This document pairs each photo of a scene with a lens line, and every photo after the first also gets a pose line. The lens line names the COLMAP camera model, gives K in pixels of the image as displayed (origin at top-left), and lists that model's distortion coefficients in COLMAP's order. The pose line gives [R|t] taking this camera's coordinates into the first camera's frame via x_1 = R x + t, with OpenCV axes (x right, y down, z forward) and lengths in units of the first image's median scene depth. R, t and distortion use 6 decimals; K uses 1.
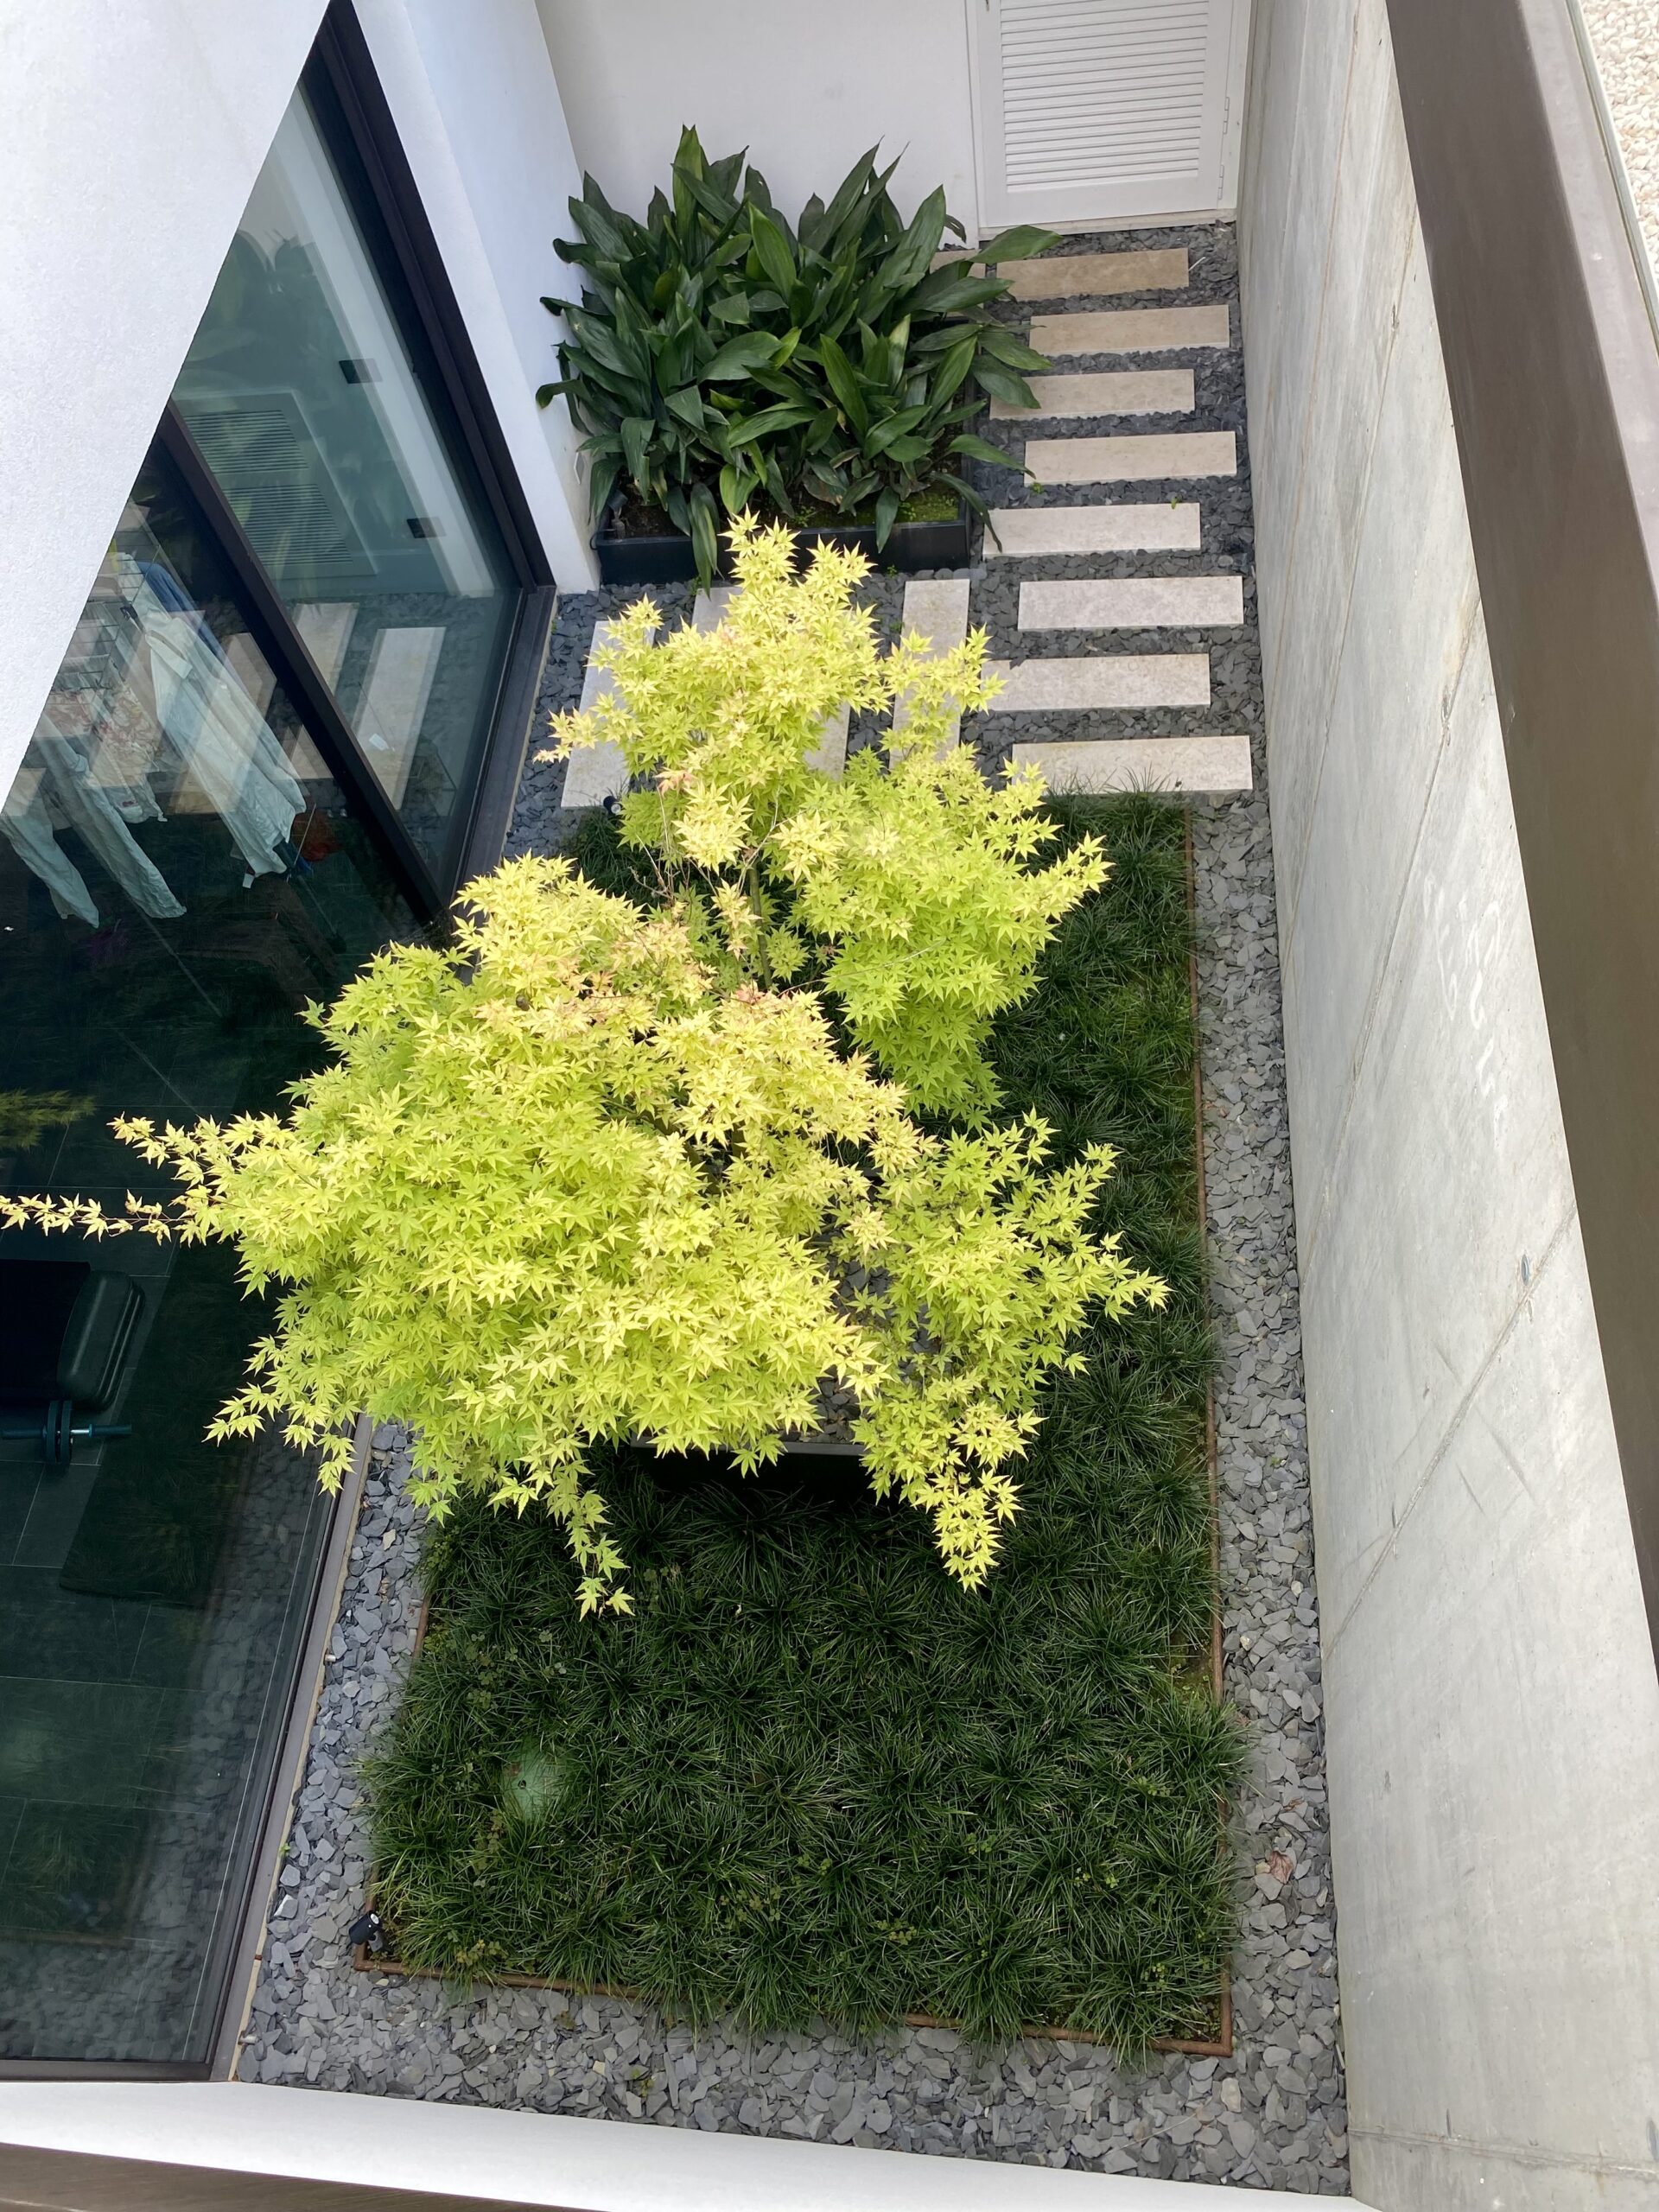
lens RADIAL K [[1688.8, 0, 822.6], [0, 1688.8, 1099.1], [0, 0, 1]] dist [0.013145, -0.002610]
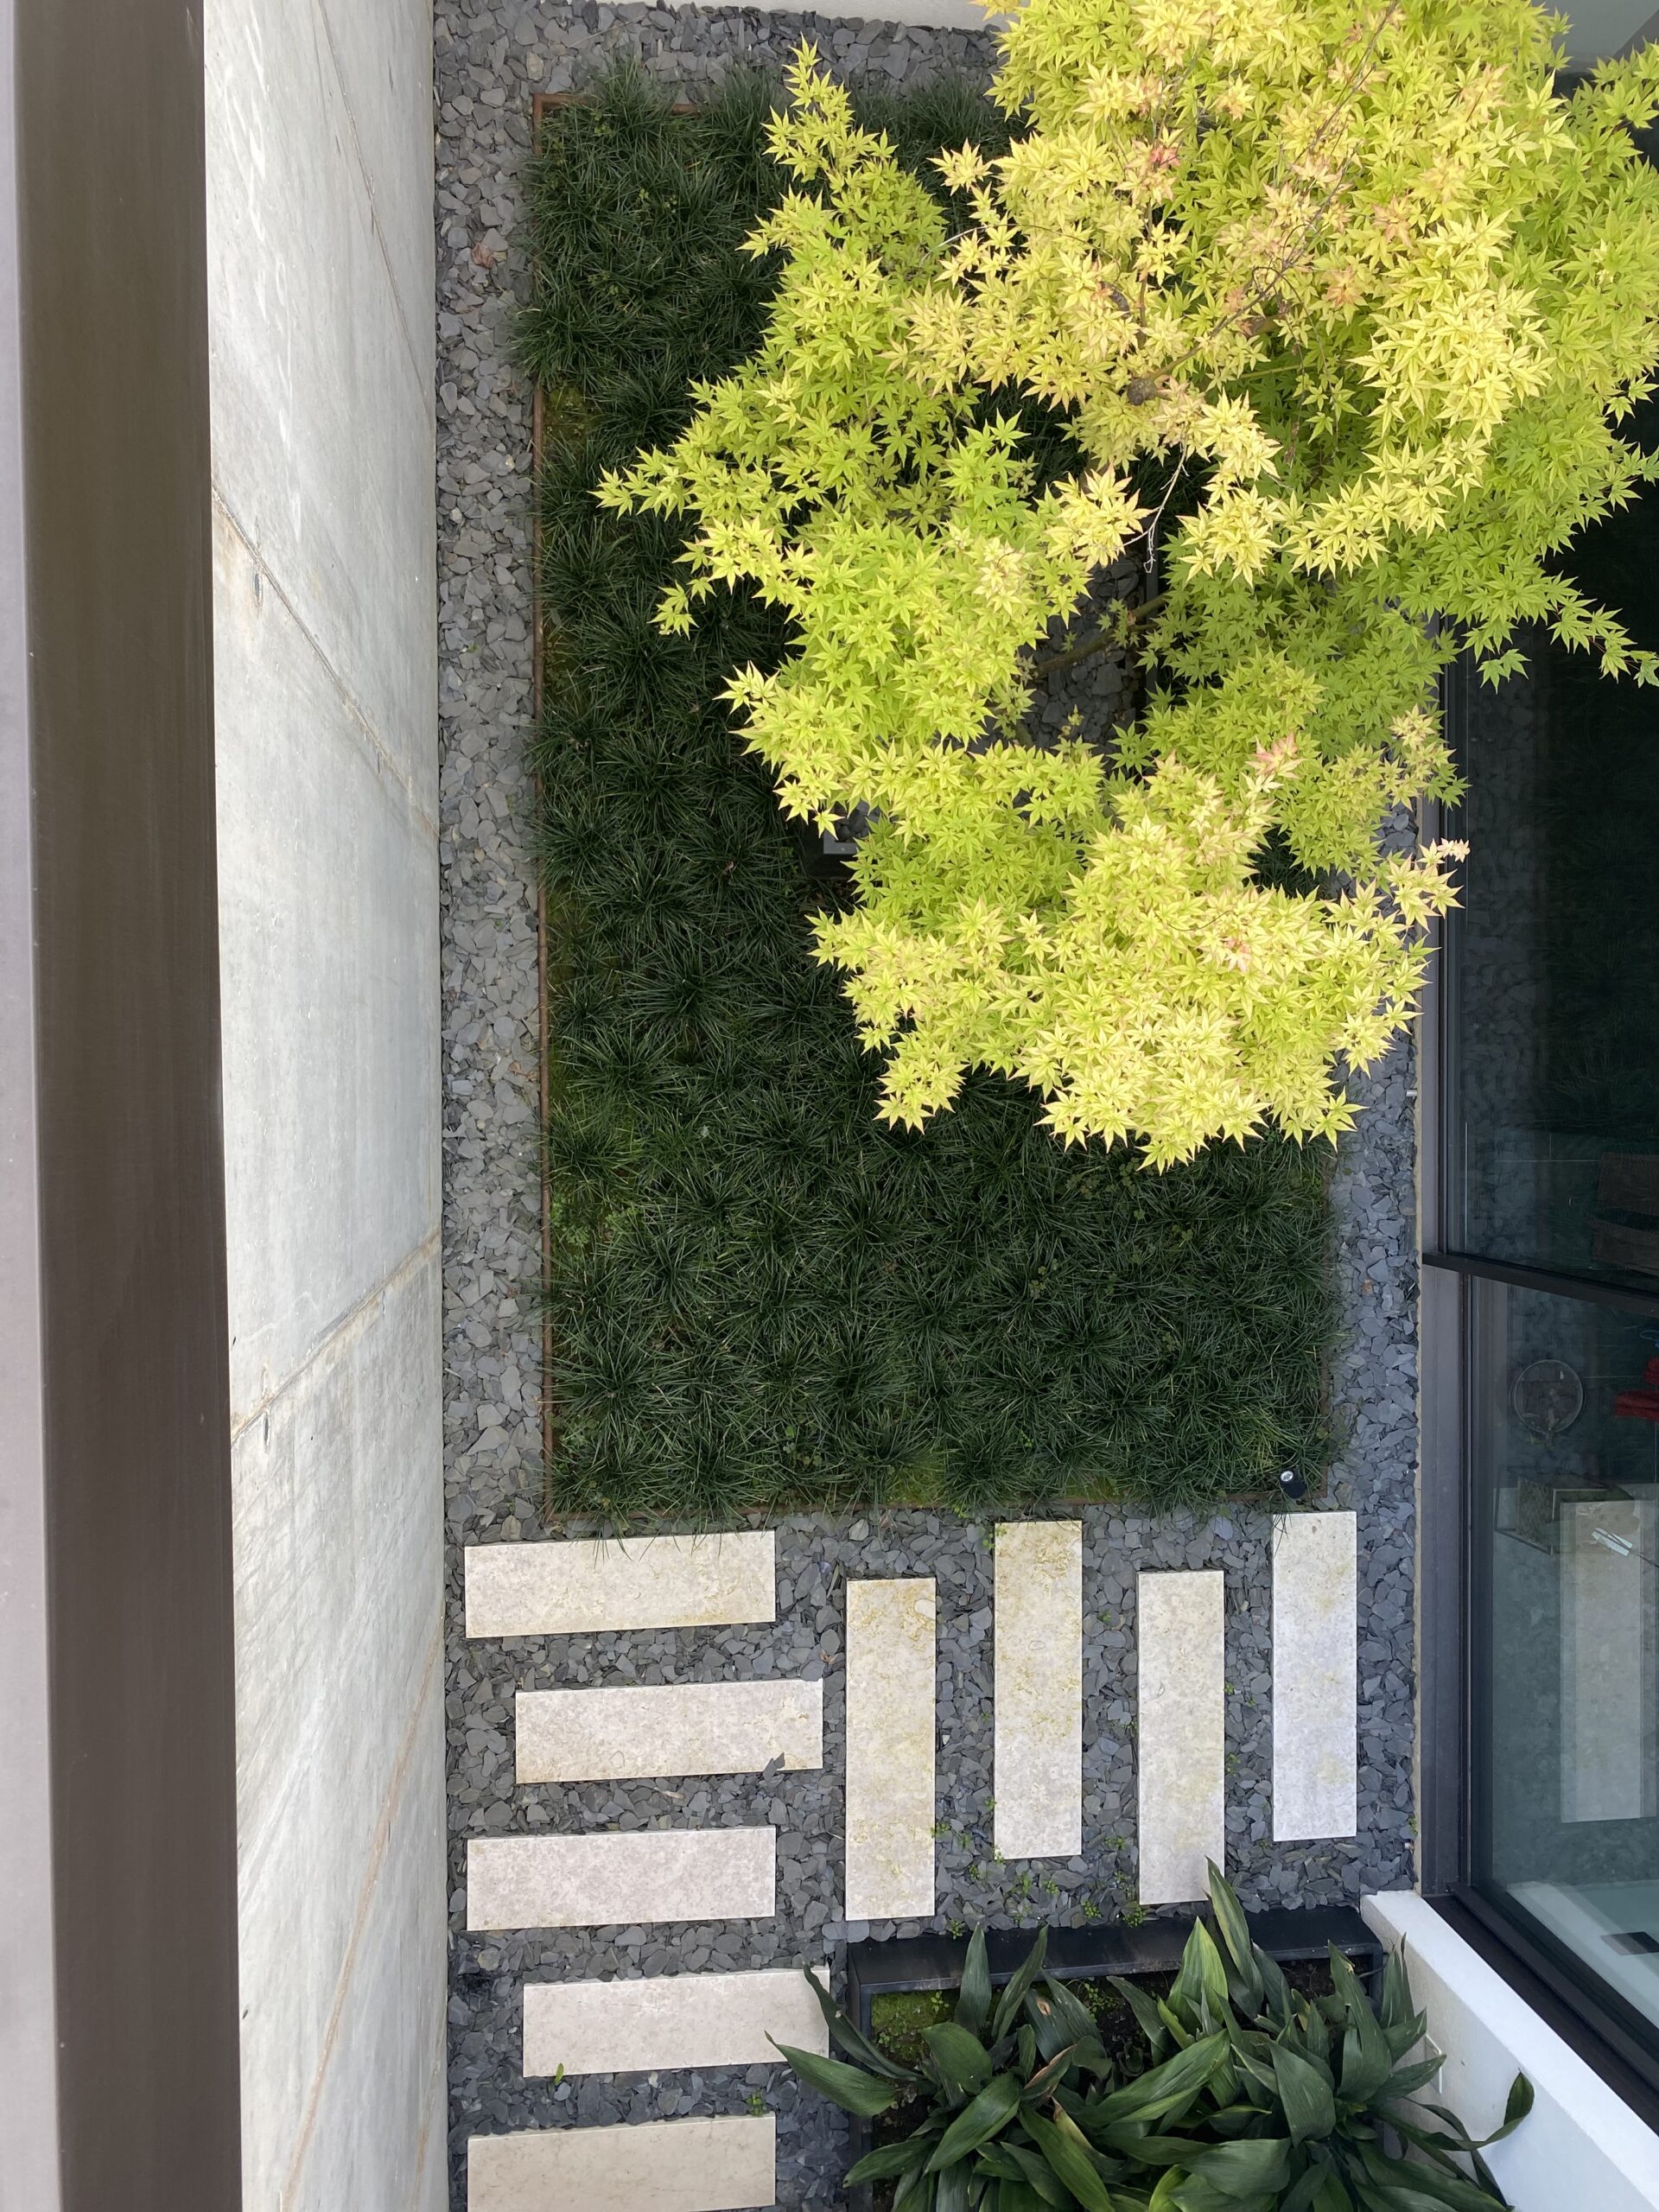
lens RADIAL K [[1688.8, 0, 818.3], [0, 1688.8, 1108.7], [0, 0, 1]] dist [0.013145, -0.002610]
pose [[-0.996347, 0.084214, 0.014197, 0.066647], [-0.067684, -0.880024, 0.470081, -0.381160], [0.052081, 0.467402, 0.882509, 0.236410]]
